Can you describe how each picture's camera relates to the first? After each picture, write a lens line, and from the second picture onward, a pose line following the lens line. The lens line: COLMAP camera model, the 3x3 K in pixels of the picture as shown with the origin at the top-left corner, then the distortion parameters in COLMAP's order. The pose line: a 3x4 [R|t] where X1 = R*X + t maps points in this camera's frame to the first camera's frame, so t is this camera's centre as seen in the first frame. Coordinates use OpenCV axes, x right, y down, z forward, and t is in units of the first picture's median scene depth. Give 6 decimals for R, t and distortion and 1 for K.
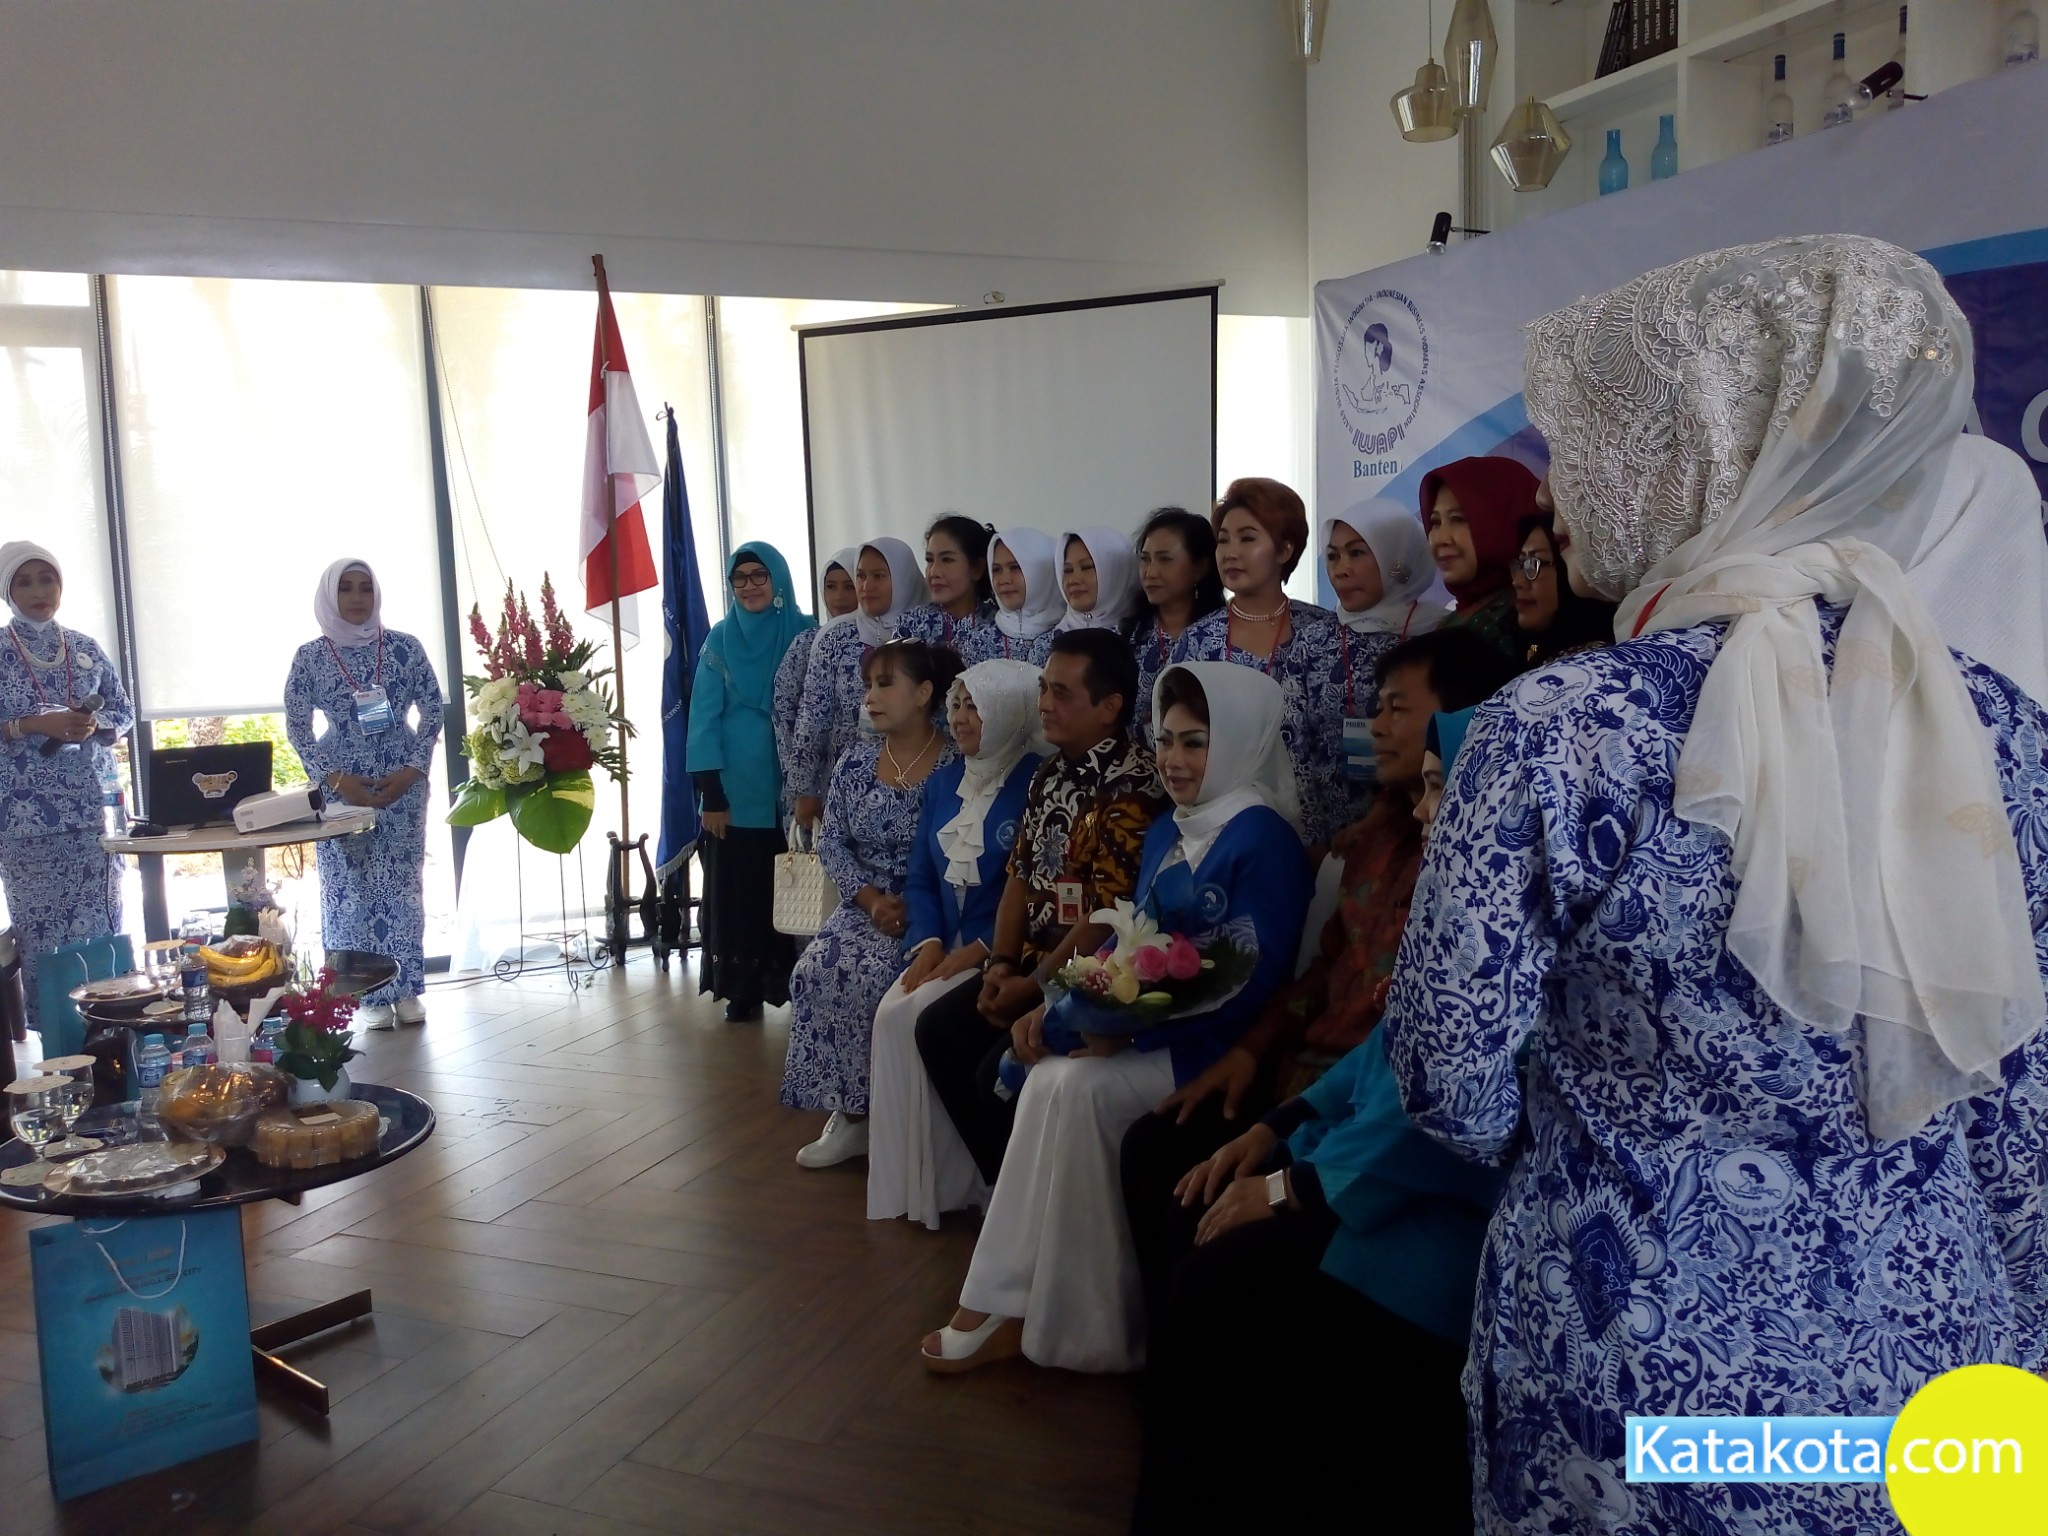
lens RADIAL K [[1611.7, 0, 1012.1], [0, 1611.7, 769.7], [0, 0, 1]] dist [0.025459, -0.058755]
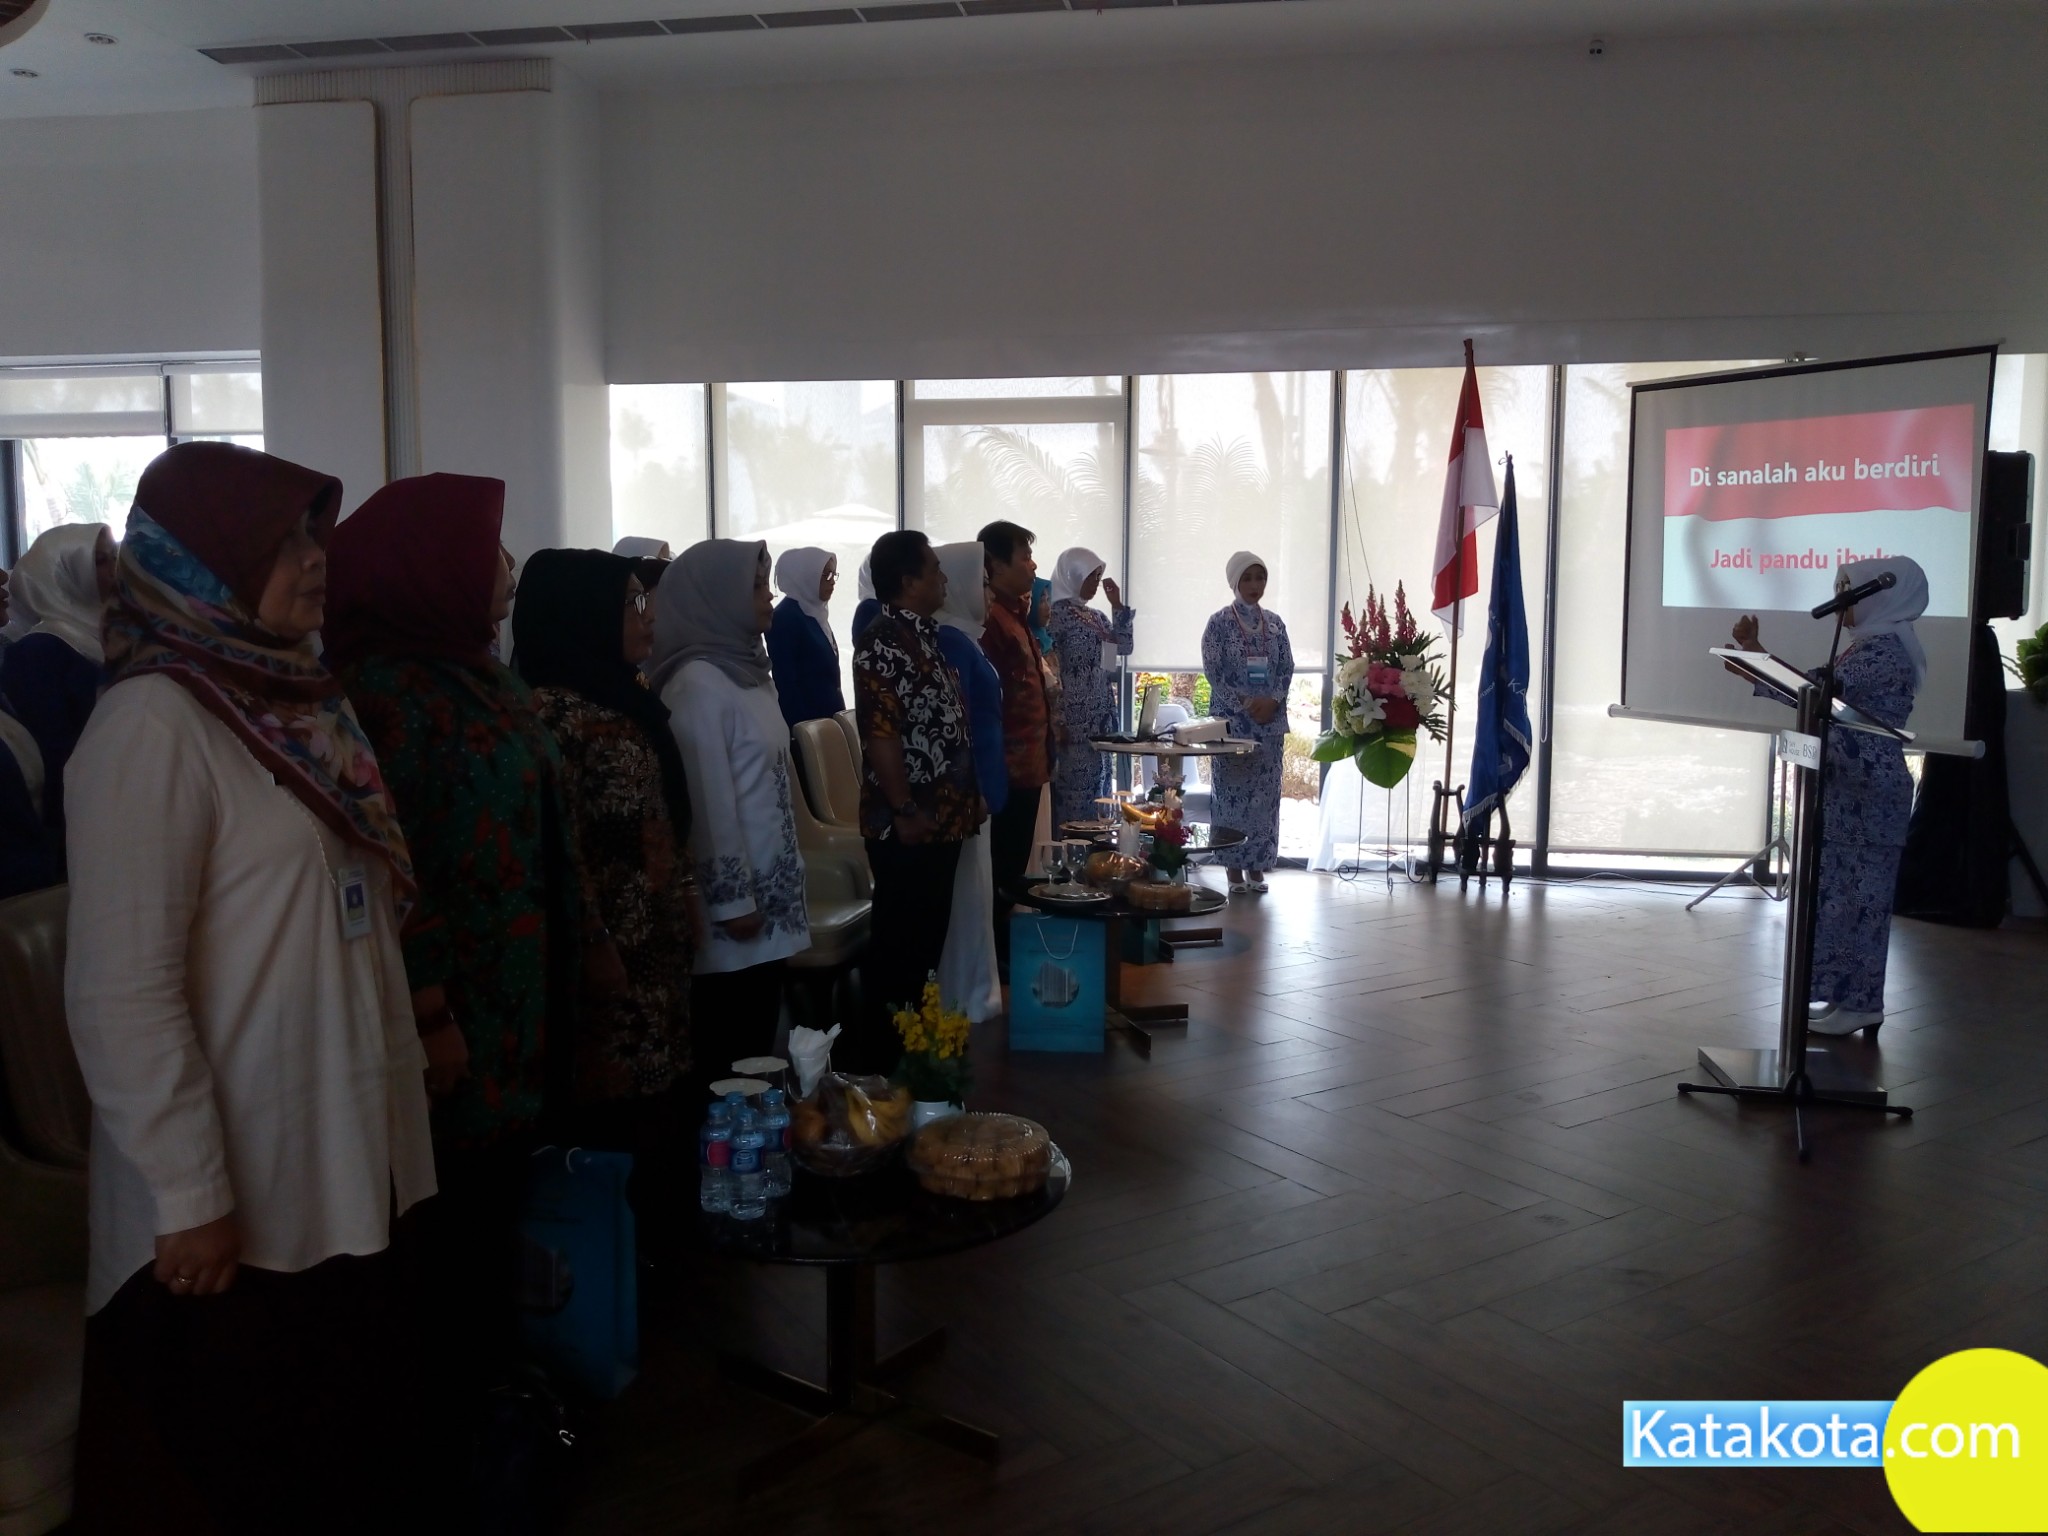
lens RADIAL K [[1611.7, 0, 1008.8], [0, 1611.7, 756.5], [0, 0, 1]] dist [0.025459, -0.058755]
pose [[0.816966, 0.094559, -0.568881, 0.226773], [-0.095261, 0.995042, 0.028590, 0.016467], [0.568763, 0.030835, 0.821923, -0.289243]]
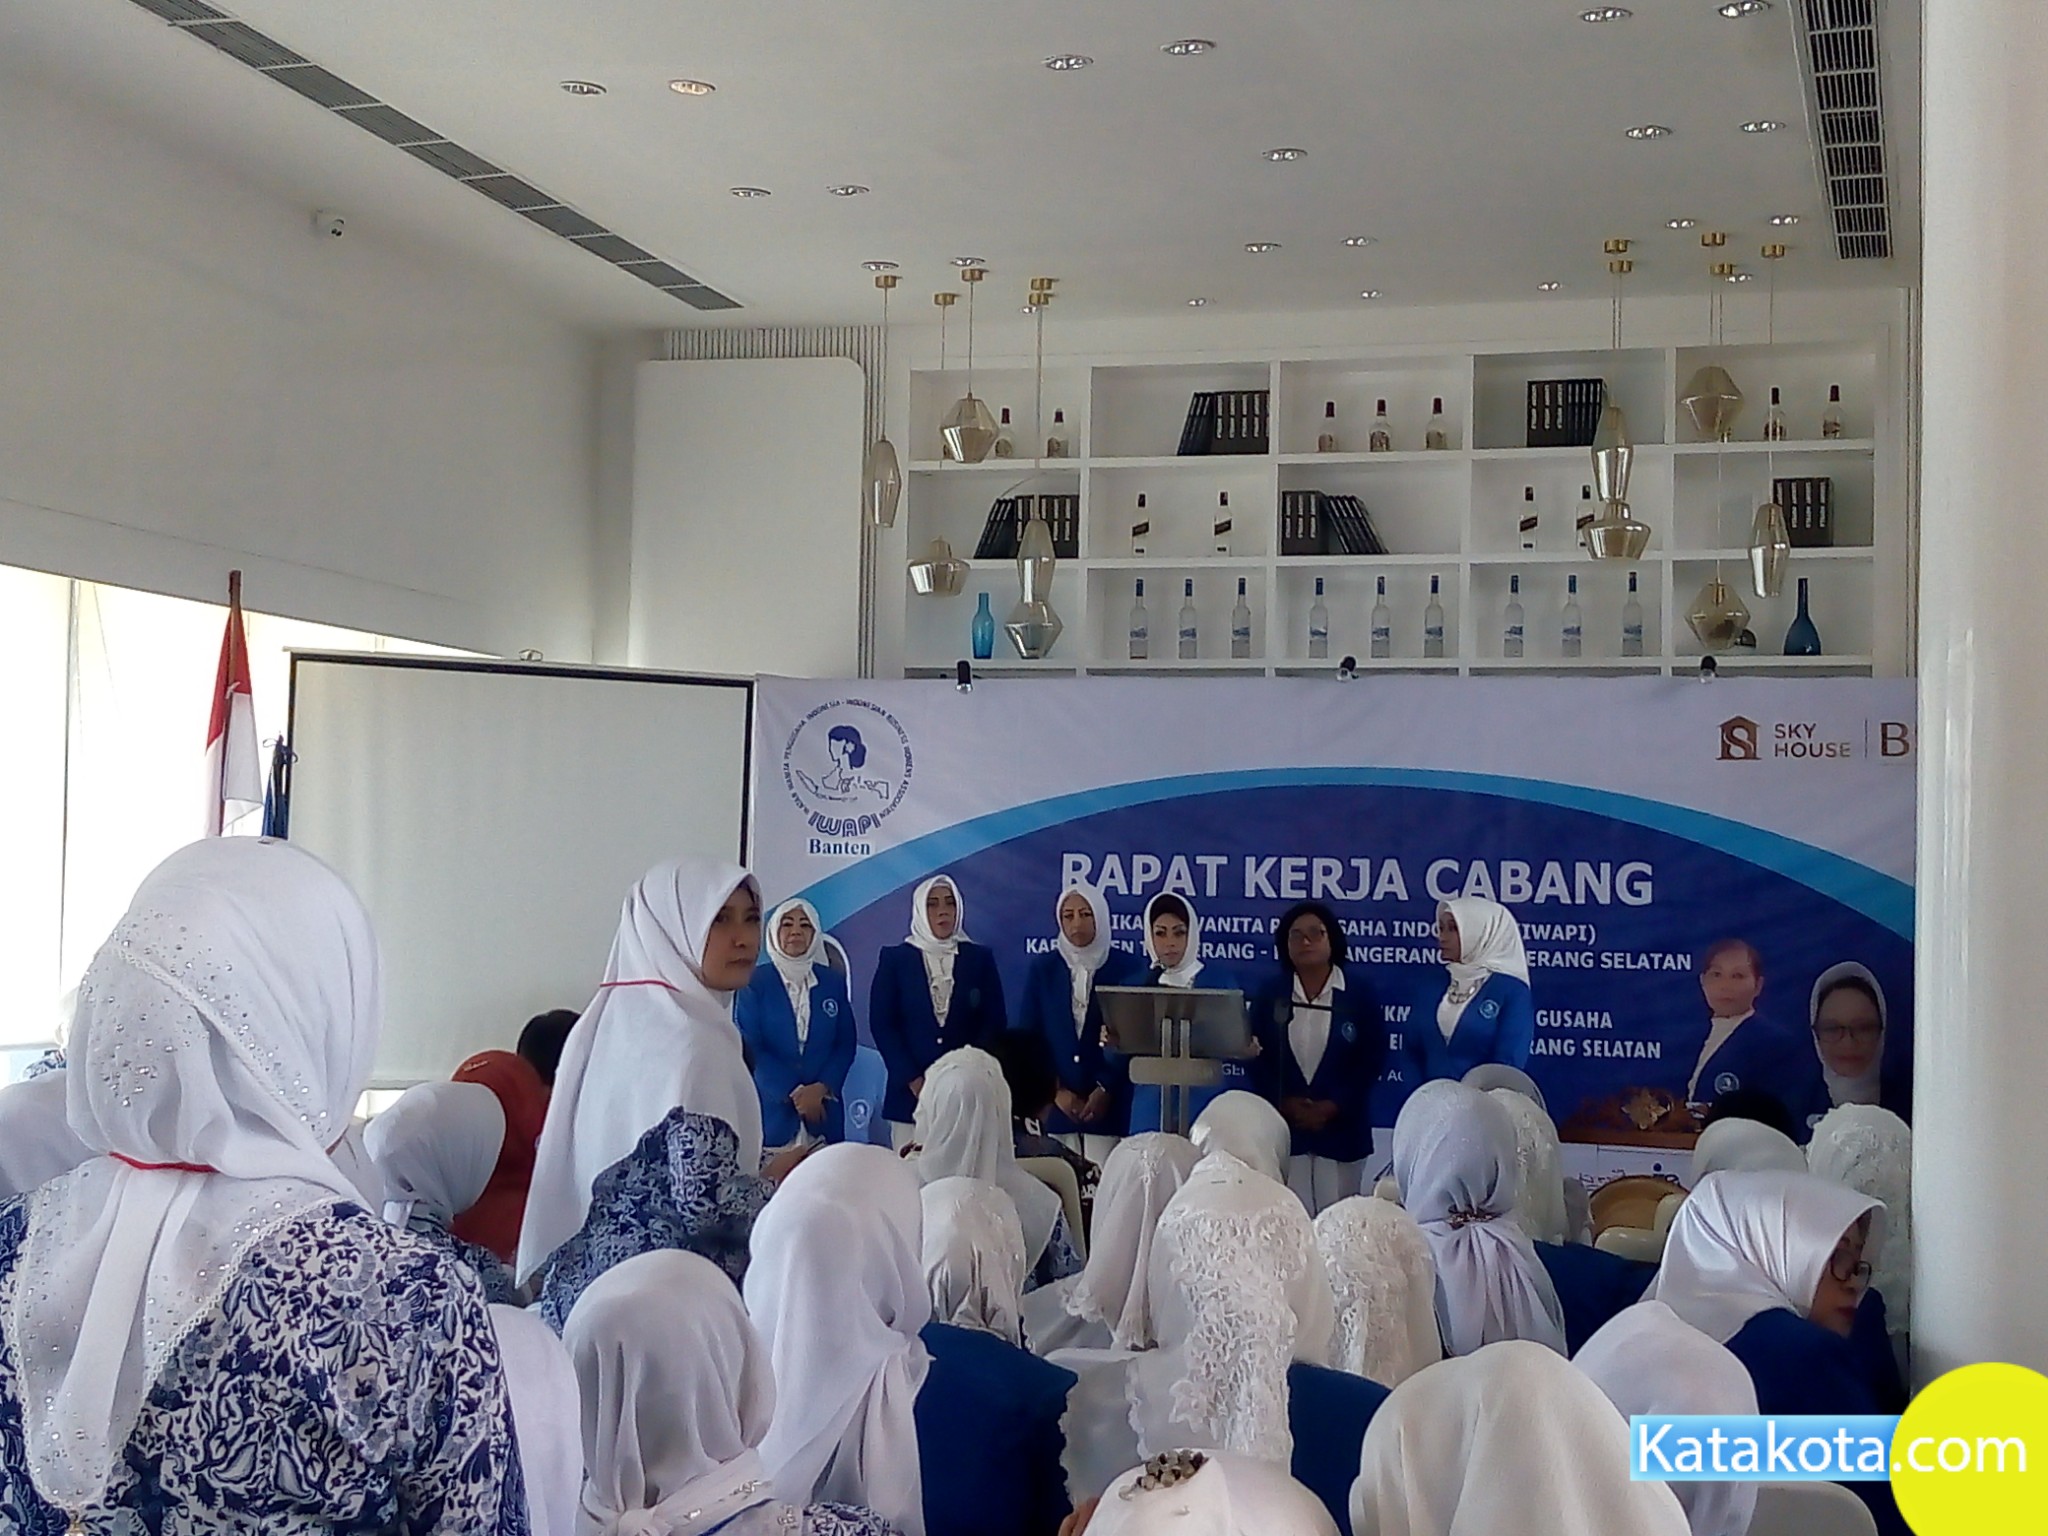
lens RADIAL K [[3105.8, 0, 1011.1], [0, 3105.8, 759.2], [0, 0, 1]] dist [0.171950, 0.000000]
pose [[0.647704, 0.082623, 0.757399, -1.383418], [0.045974, 0.988053, -0.147100, 0.081183], [-0.760503, 0.130098, 0.636167, -0.506343]]
